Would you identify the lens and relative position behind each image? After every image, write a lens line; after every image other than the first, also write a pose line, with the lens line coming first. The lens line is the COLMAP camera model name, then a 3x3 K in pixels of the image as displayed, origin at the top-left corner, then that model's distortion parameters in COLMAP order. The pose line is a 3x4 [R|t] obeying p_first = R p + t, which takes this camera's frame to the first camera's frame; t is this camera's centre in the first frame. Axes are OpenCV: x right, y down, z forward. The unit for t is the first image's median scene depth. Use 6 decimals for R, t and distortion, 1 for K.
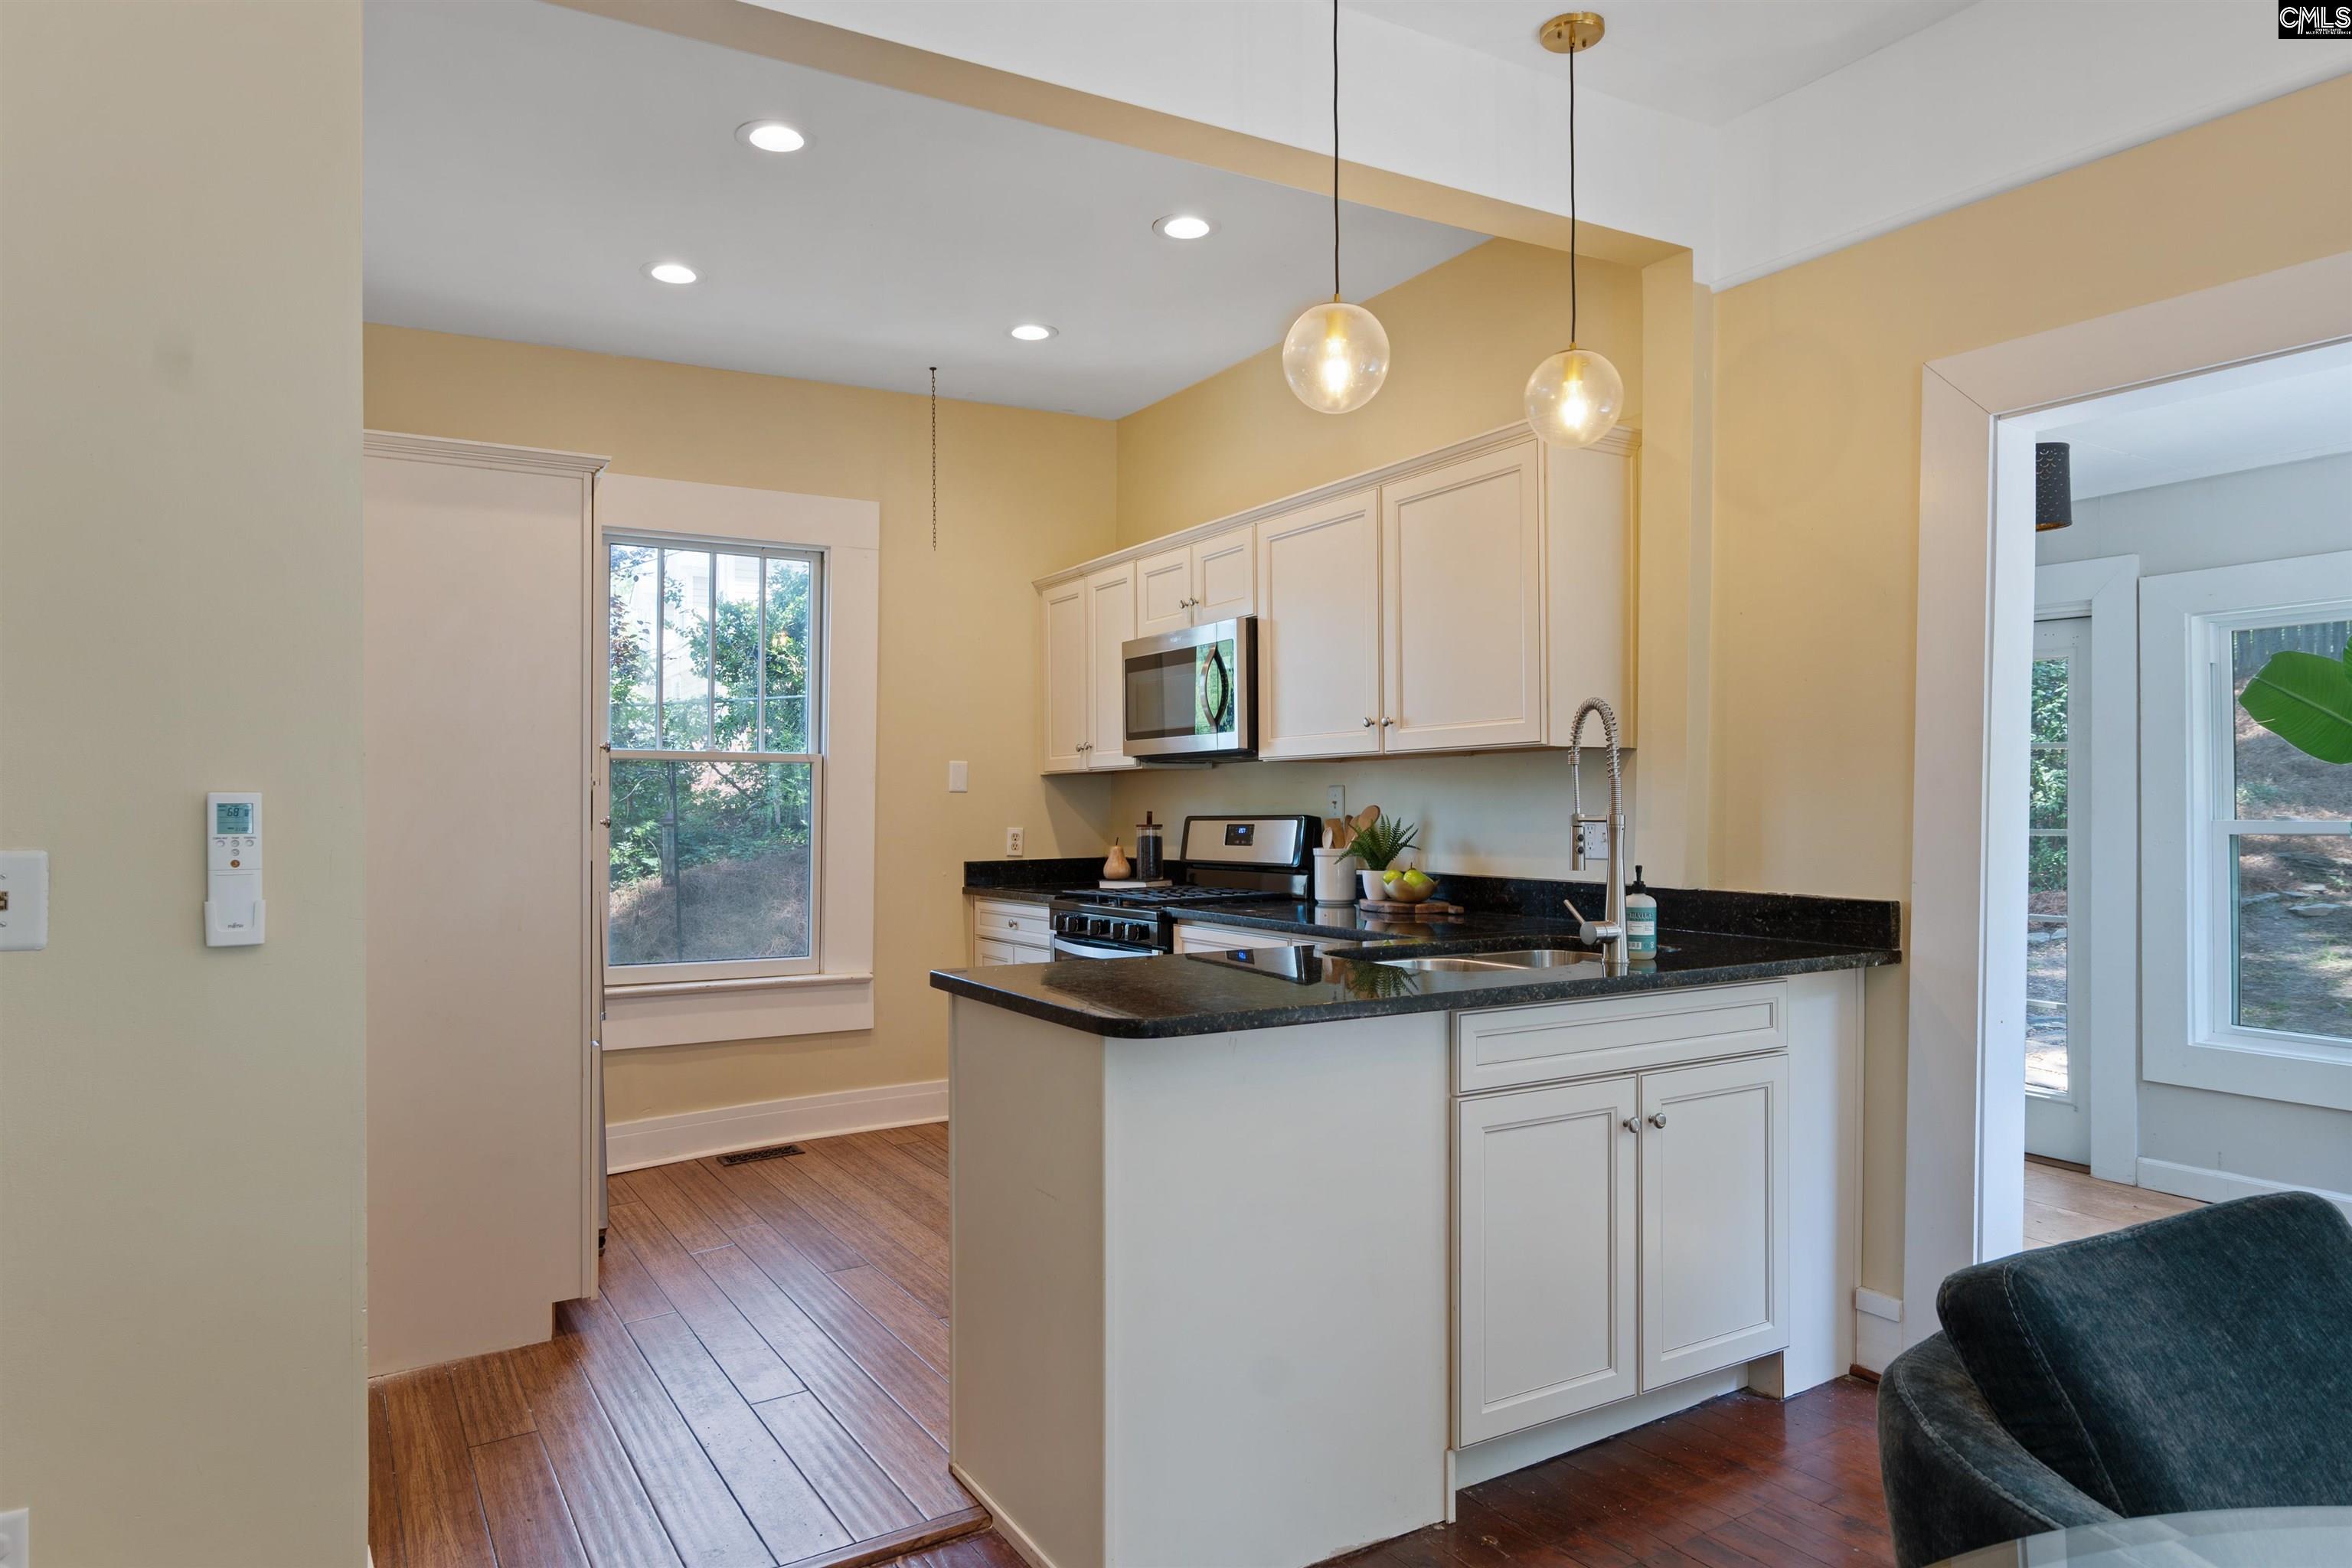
lens RADIAL K [[1428.6, 0, 1173.2], [0, 1428.6, 791.4], [0, 0, 1]] dist [-0.000259, -0.000309]
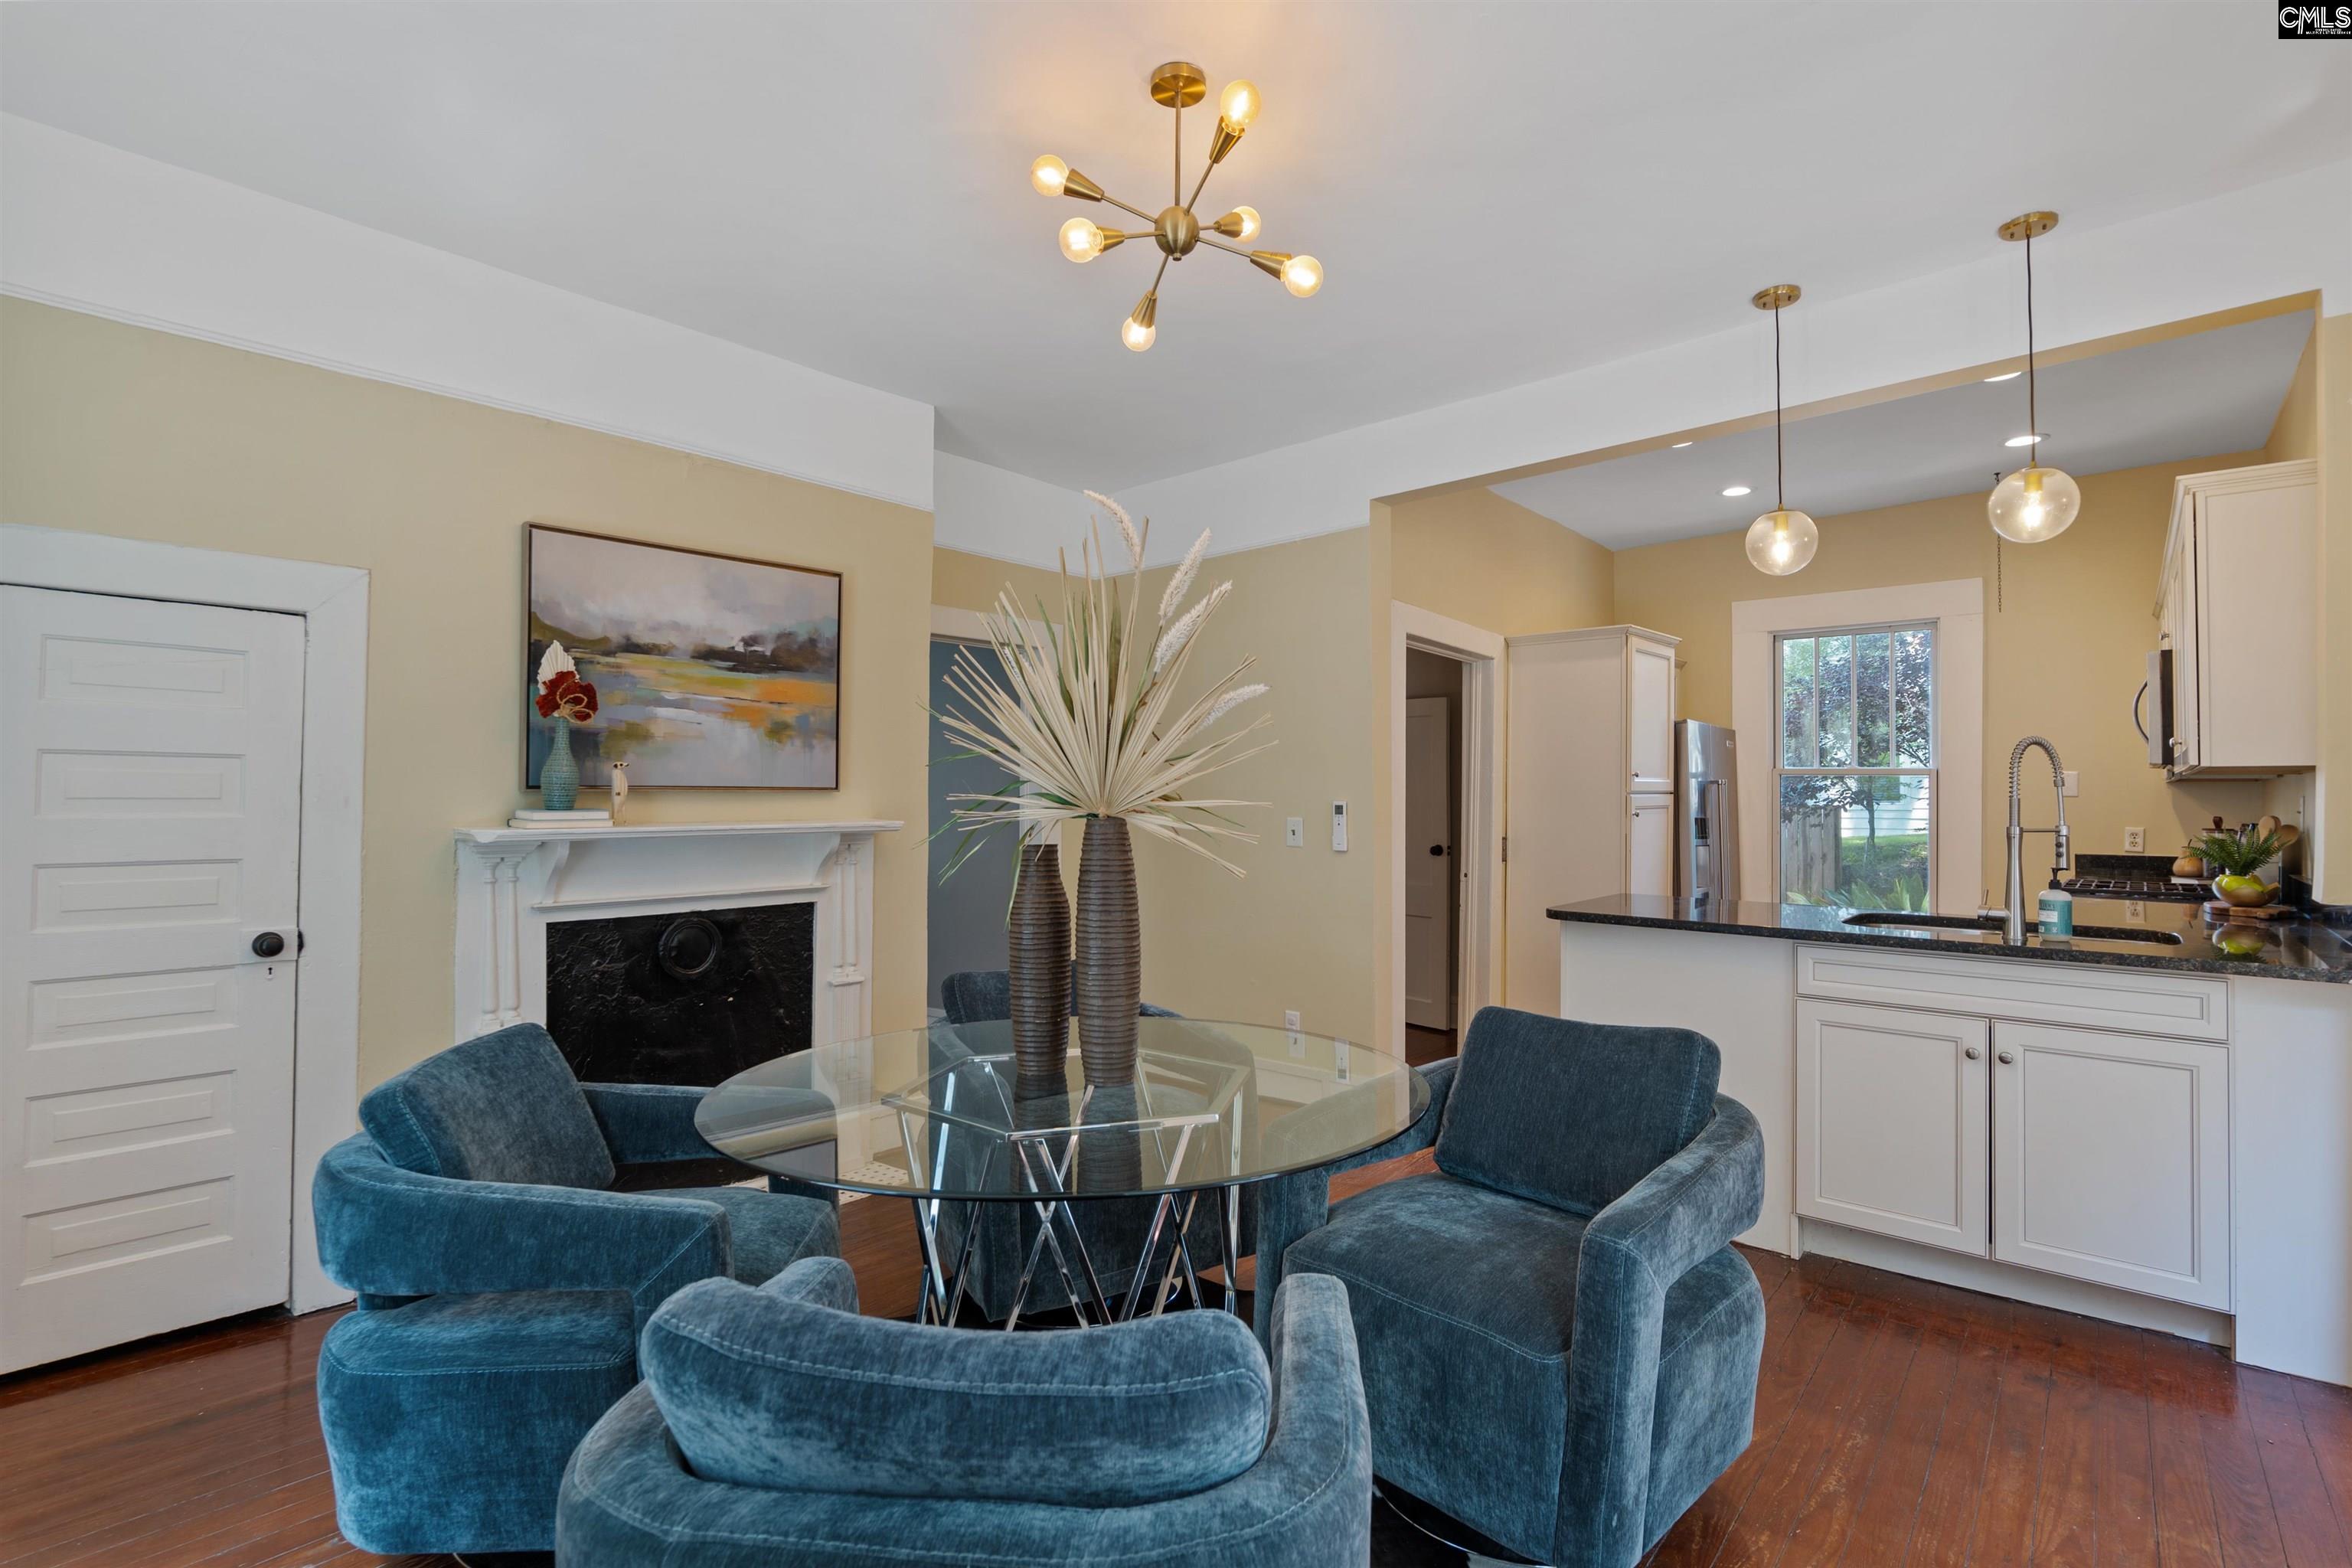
lens RADIAL K [[1086.5, 0, 1173.3], [0, 1086.5, 782.5], [0, 0, 1]] dist [-0.010258, 0.002614]
pose [[0.298863, -0.004536, -0.954285, 1.063087], [0.003671, 0.999987, -0.003603, -0.024133], [0.954289, -0.002426, 0.298876, -0.033562]]
